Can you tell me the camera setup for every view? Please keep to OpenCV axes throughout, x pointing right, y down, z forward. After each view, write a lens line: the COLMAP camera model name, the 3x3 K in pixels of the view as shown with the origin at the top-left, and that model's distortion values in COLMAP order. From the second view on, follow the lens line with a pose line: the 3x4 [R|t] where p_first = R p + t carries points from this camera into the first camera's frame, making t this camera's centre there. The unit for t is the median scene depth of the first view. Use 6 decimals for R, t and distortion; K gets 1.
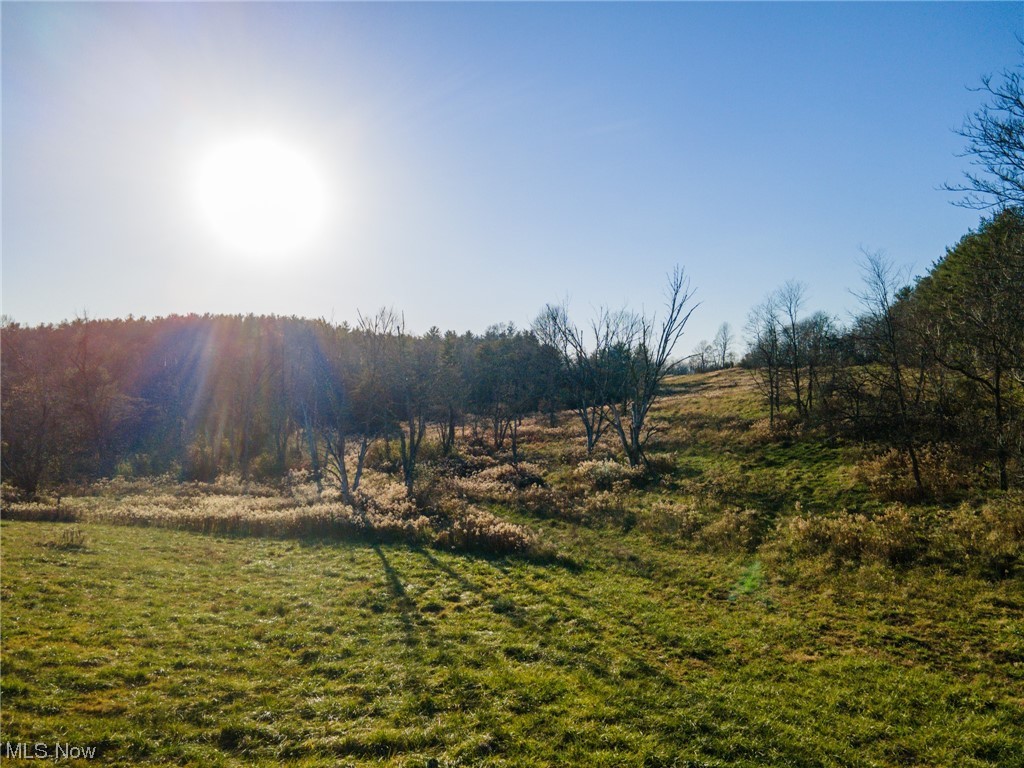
lens RADIAL K [[715.3, 0, 508.1], [0, 715.3, 384.3], [0, 0, 1]] dist [0.019322, -0.004646]
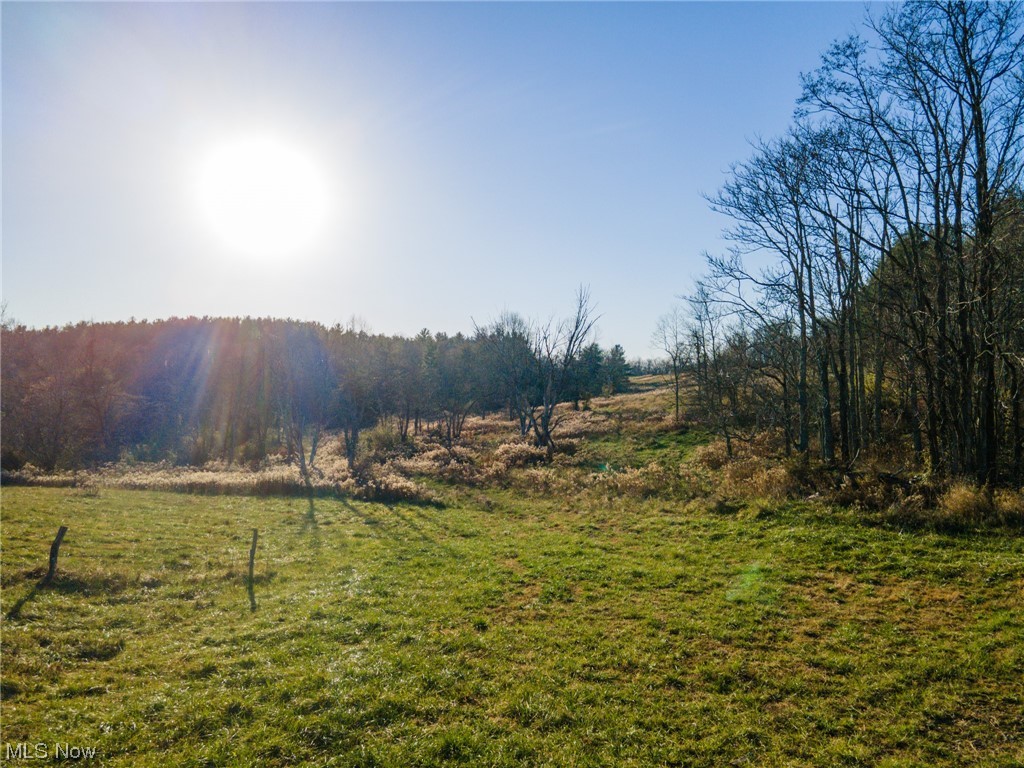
lens RADIAL K [[715.3, 0, 511.4], [0, 715.3, 379.3], [0, 0, 1]] dist [0.019322, -0.004646]
pose [[0.999998, -0.000832, 0.001719, 0.054794], [0.000845, 0.999972, -0.007372, 0.002401], [-0.001712, 0.007373, 0.999971, -0.104220]]
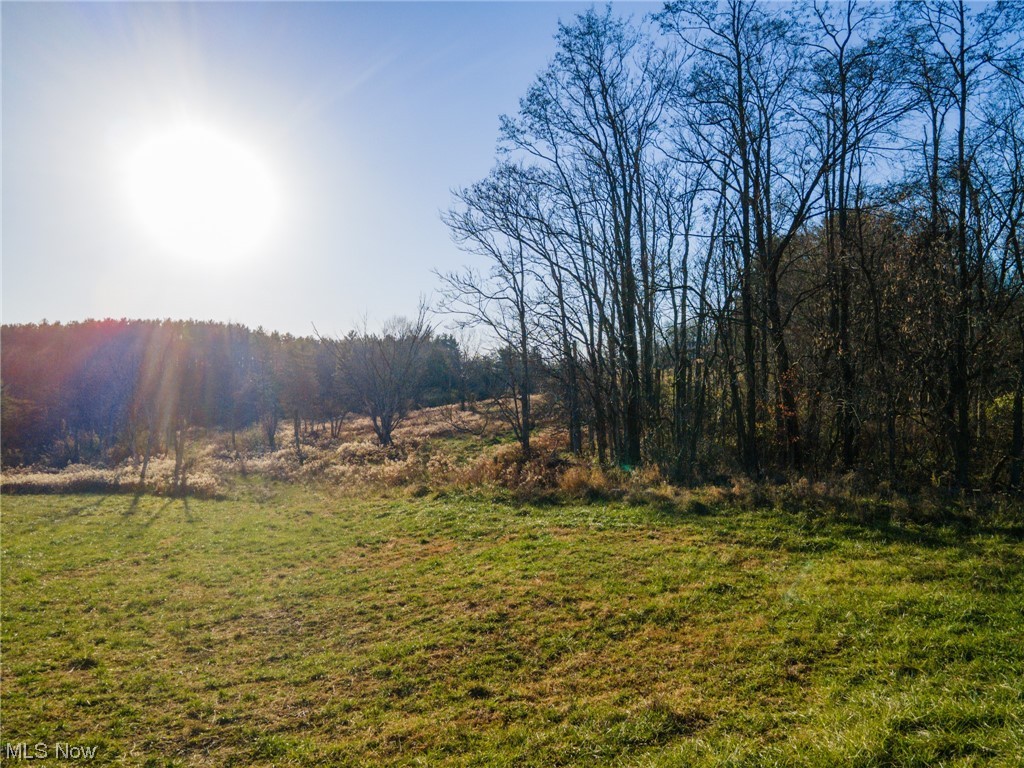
lens RADIAL K [[715.3, 0, 515.4], [0, 715.3, 386.2], [0, 0, 1]] dist [0.019322, -0.004646]
pose [[0.997419, -0.007102, 0.071442, 0.152694], [0.007065, 0.999975, 0.000769, 0.002671], [-0.071446, -0.000262, 0.997444, -0.147706]]
